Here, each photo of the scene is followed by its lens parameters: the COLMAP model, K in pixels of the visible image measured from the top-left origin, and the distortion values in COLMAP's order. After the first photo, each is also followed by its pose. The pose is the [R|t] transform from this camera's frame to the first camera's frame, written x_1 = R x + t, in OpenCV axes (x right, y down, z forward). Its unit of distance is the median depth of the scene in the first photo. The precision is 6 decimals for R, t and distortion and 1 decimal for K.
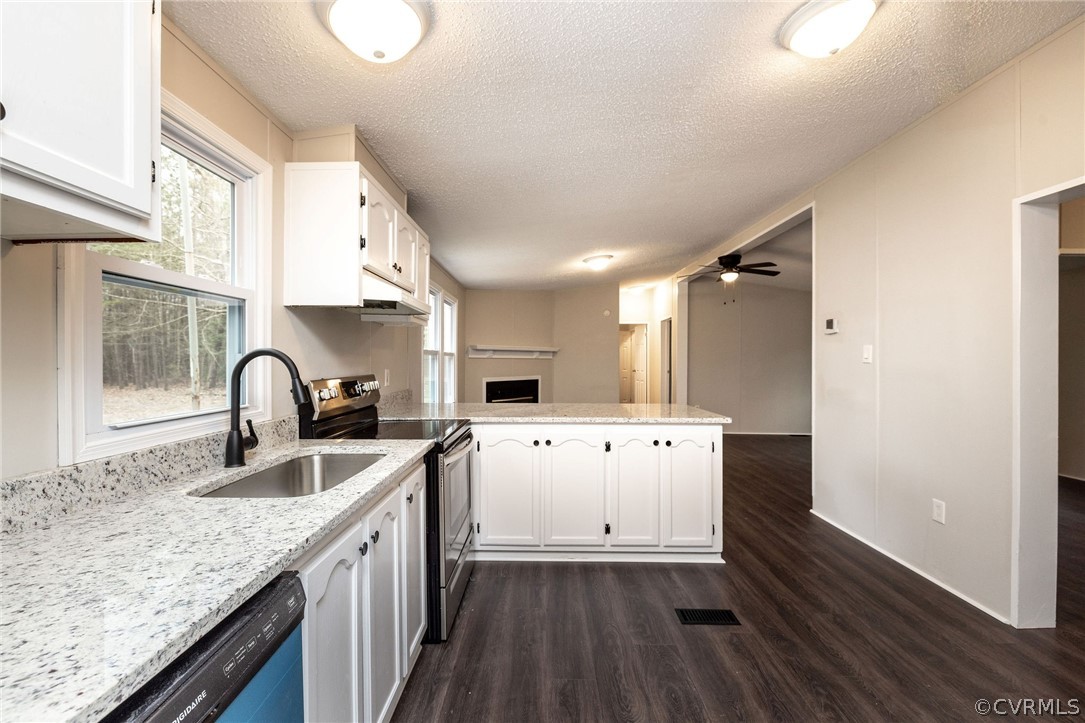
lens RADIAL K [[456.3, 0, 539.3], [0, 456.3, 366.5], [0, 0, 1]] dist [-0.000105, 0.000208]
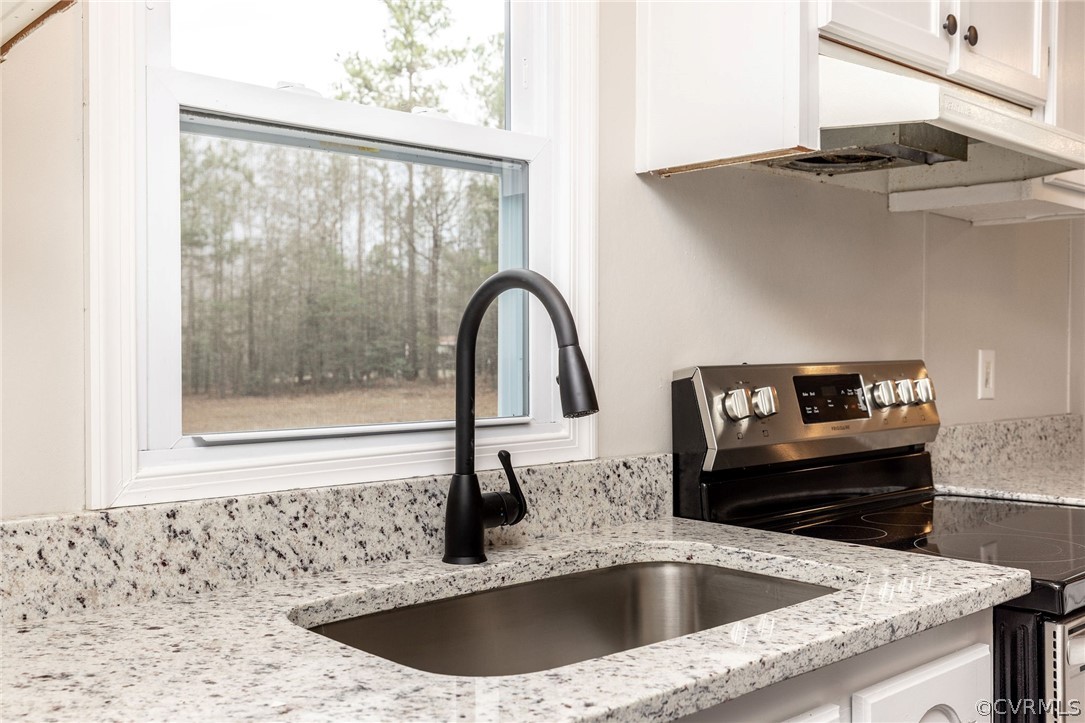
lens RADIAL K [[1053.3, 0, 541.1], [0, 1053.3, 366.7], [0, 0, 1]] dist [0.006340, 0.010500]
pose [[0.666163, 0.005839, -0.745784, 0.086851], [-0.007554, 0.999971, 0.001081, 0.042541], [0.745768, 0.004914, 0.666187, 0.427191]]
